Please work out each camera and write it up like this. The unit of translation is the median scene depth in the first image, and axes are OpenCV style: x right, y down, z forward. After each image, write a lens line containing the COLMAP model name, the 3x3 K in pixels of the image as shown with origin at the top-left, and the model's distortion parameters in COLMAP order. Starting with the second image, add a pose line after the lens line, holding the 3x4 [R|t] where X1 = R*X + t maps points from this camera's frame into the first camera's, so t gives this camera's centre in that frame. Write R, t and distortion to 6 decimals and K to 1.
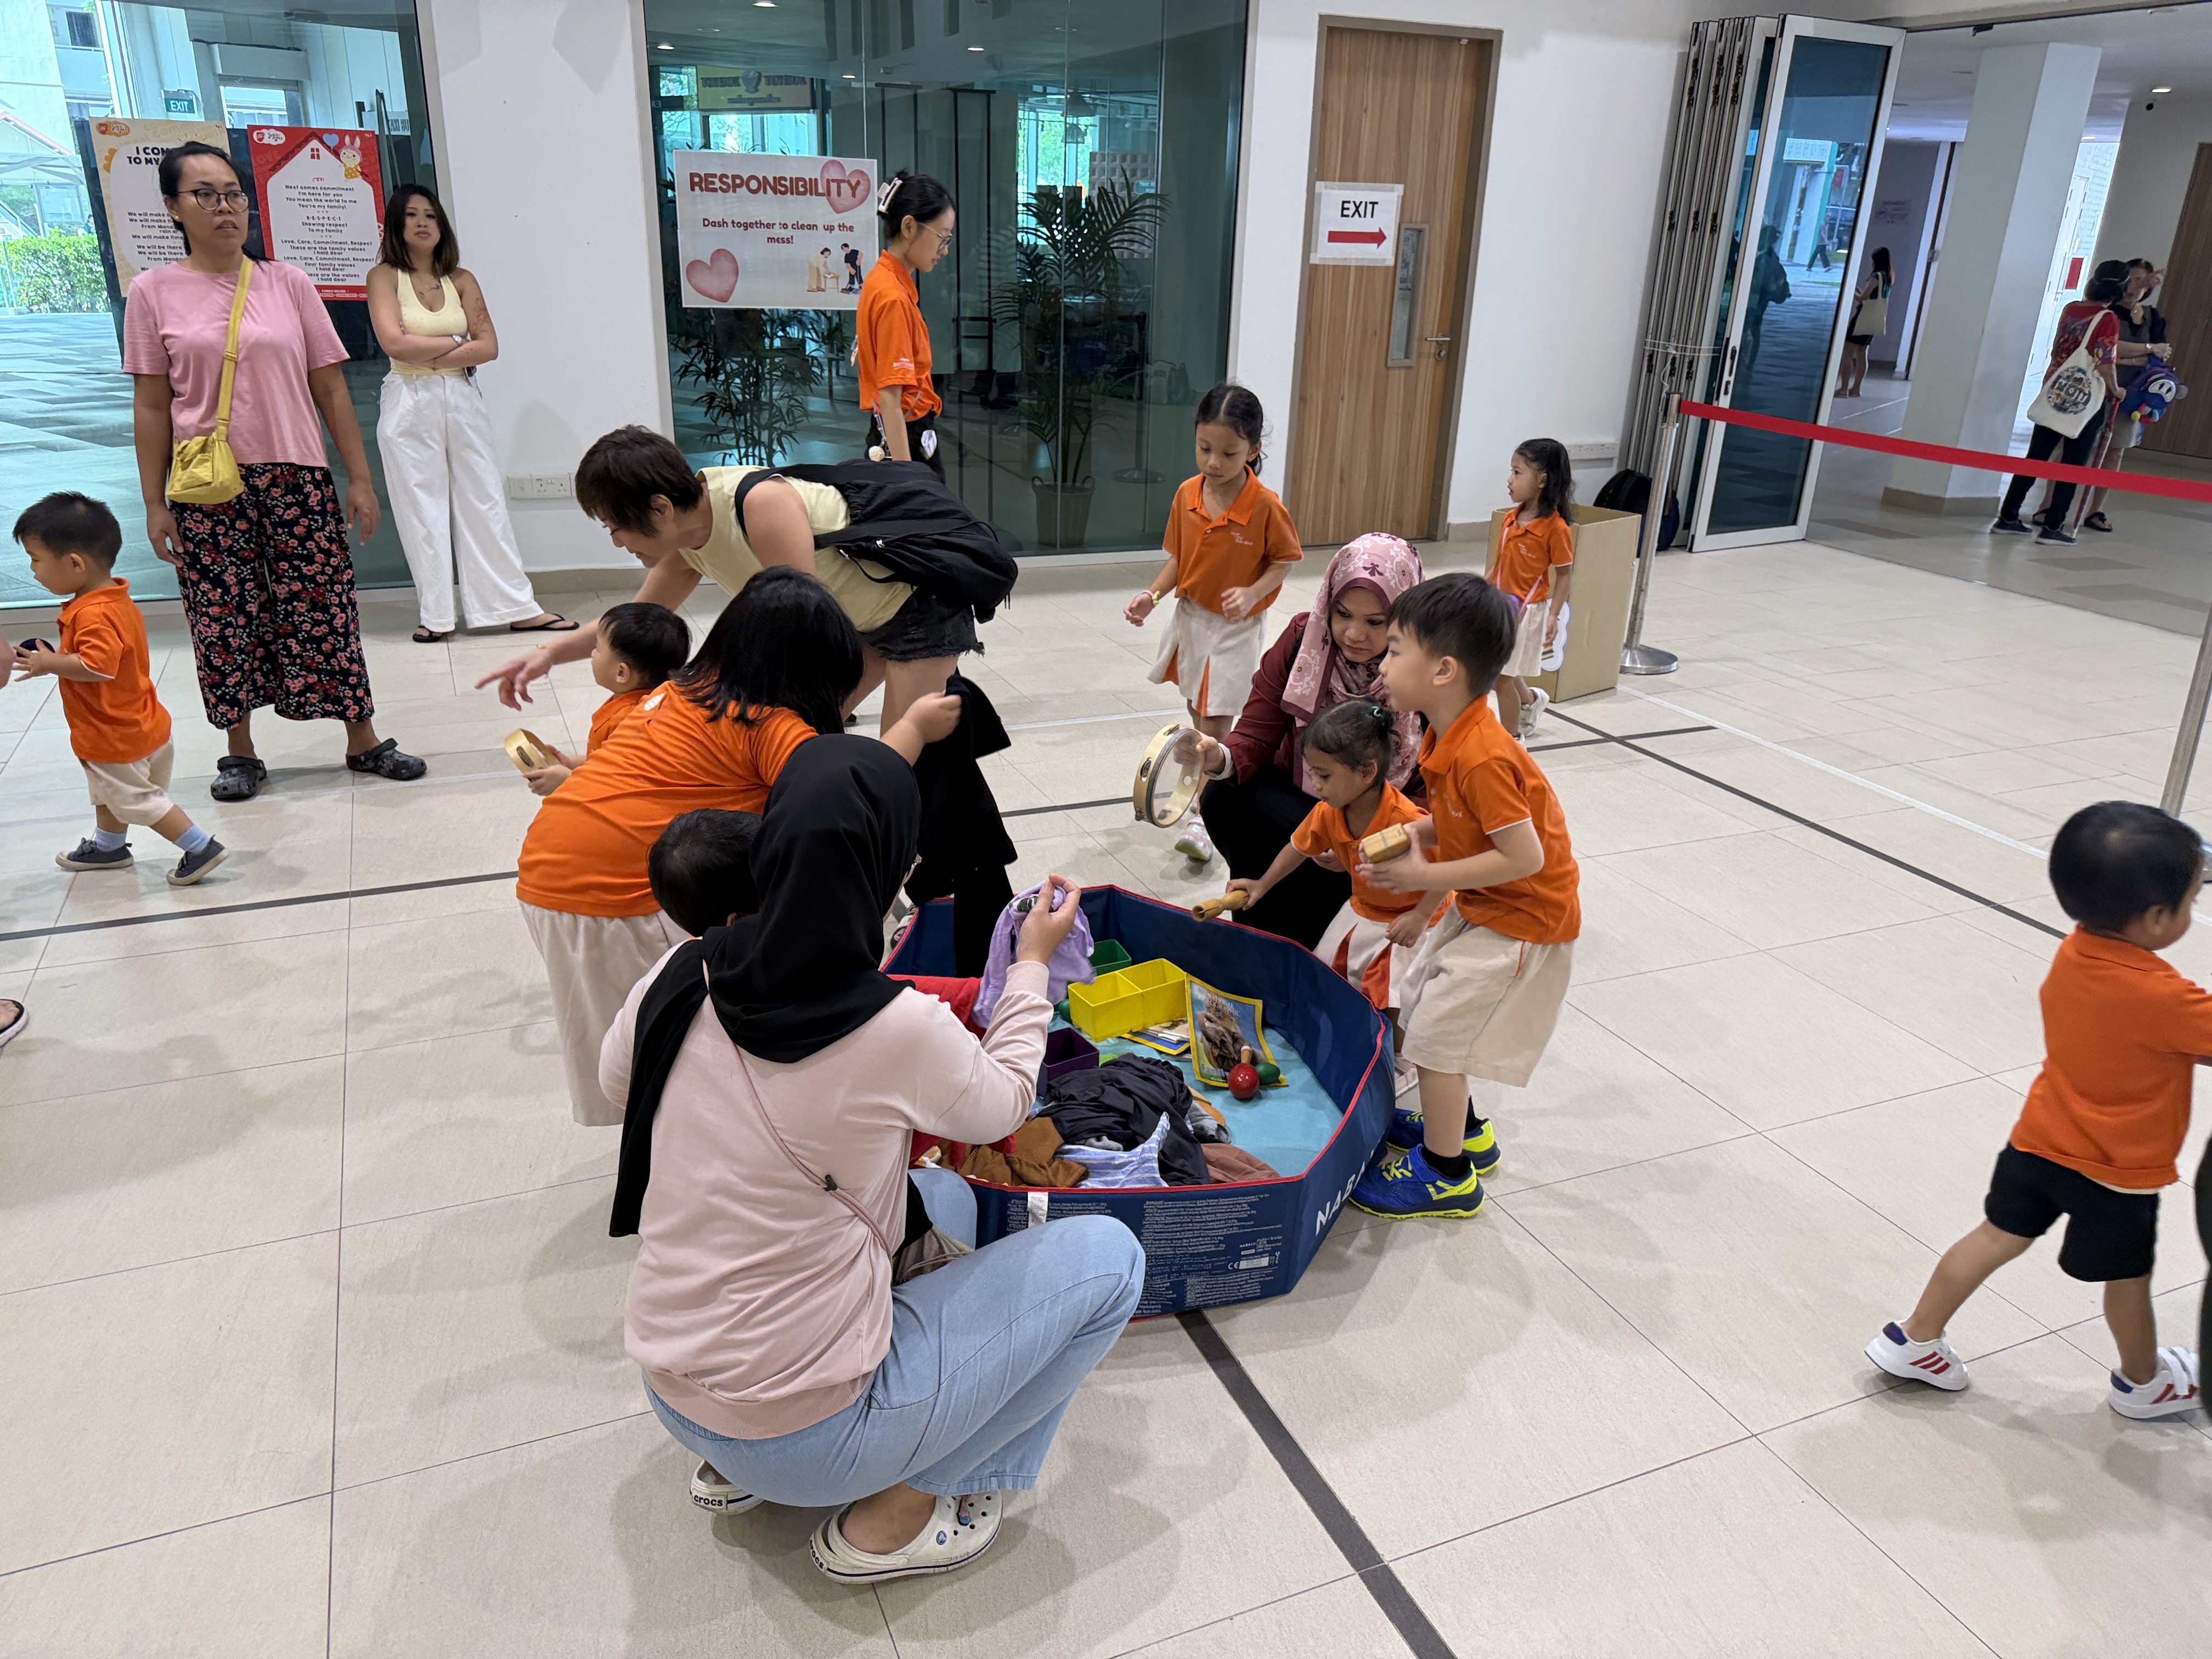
lens RADIAL K [[1556.9, 0, 1106.3], [0, 1556.9, 832.0], [0, 0, 1]] dist [0.005261, 0.000980]
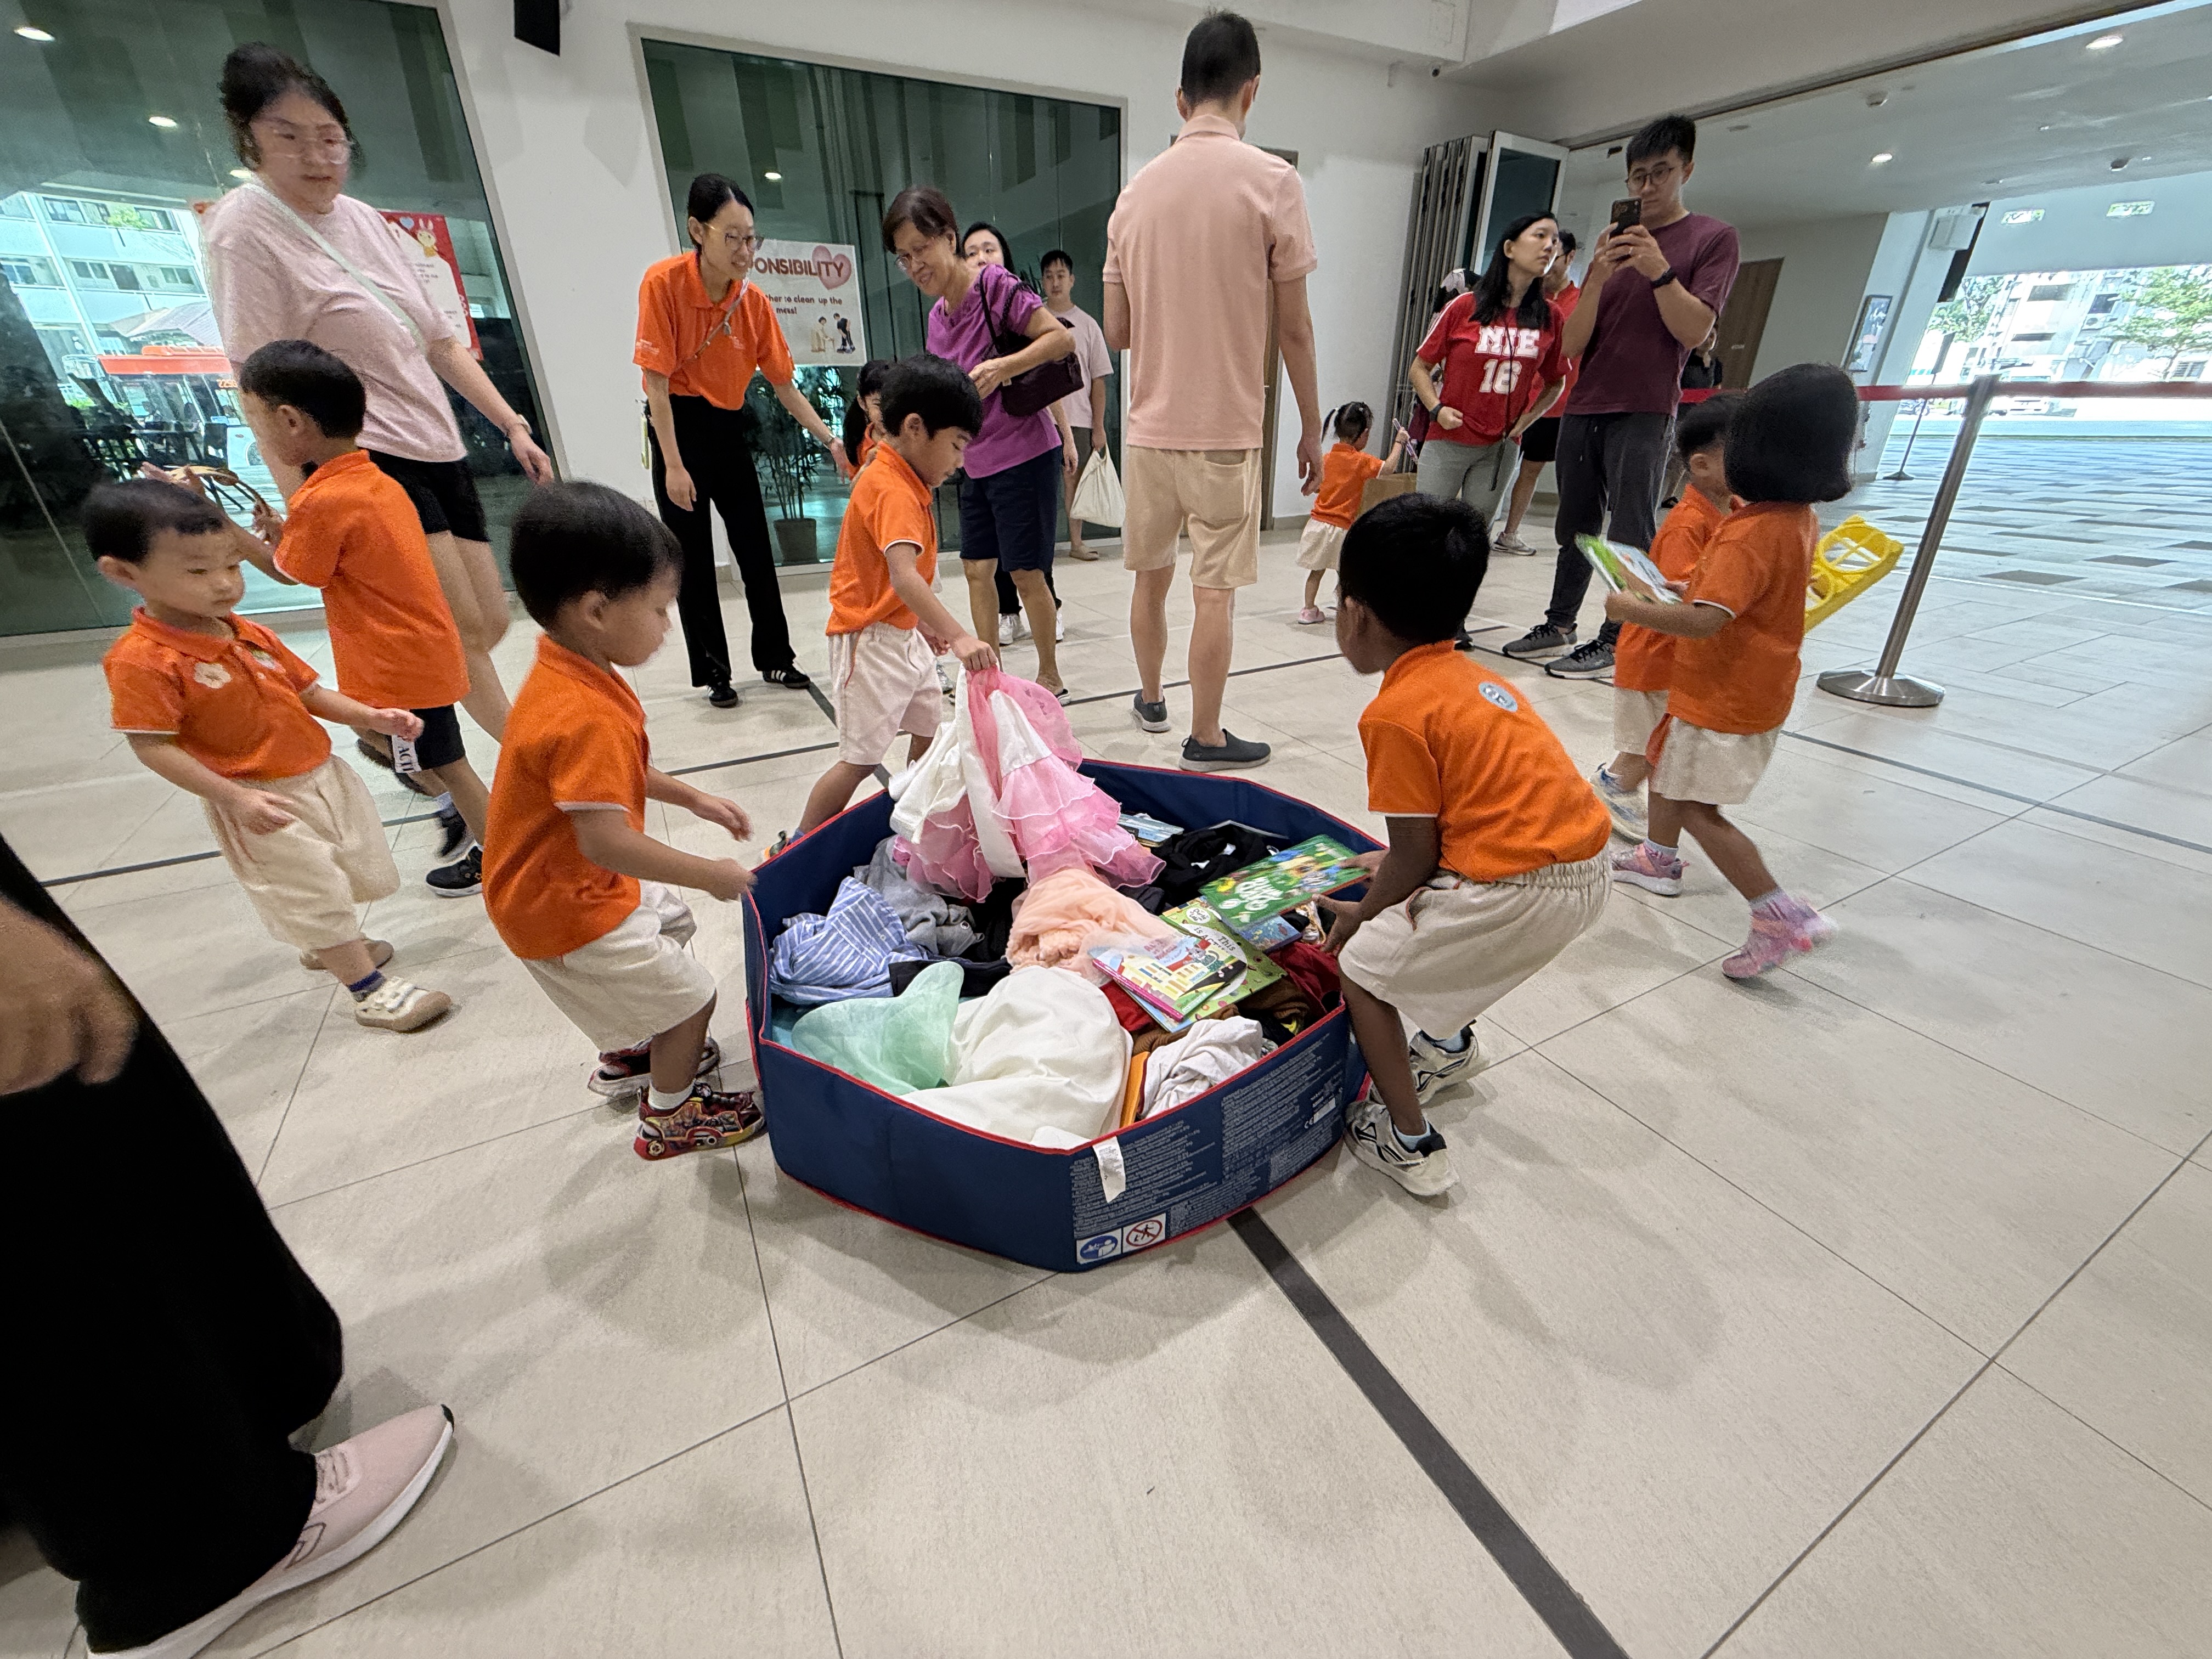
lens RADIAL K [[879.3, 0, 1104.8], [0, 879.3, 830.1], [0, 0, 1]] dist [-0.000777, -0.000037]
pose [[0.995291, -0.073131, 0.063622, -0.017707], [0.066947, 0.993278, 0.094427, 0.009816], [-0.070100, -0.089723, 0.993497, 0.187547]]
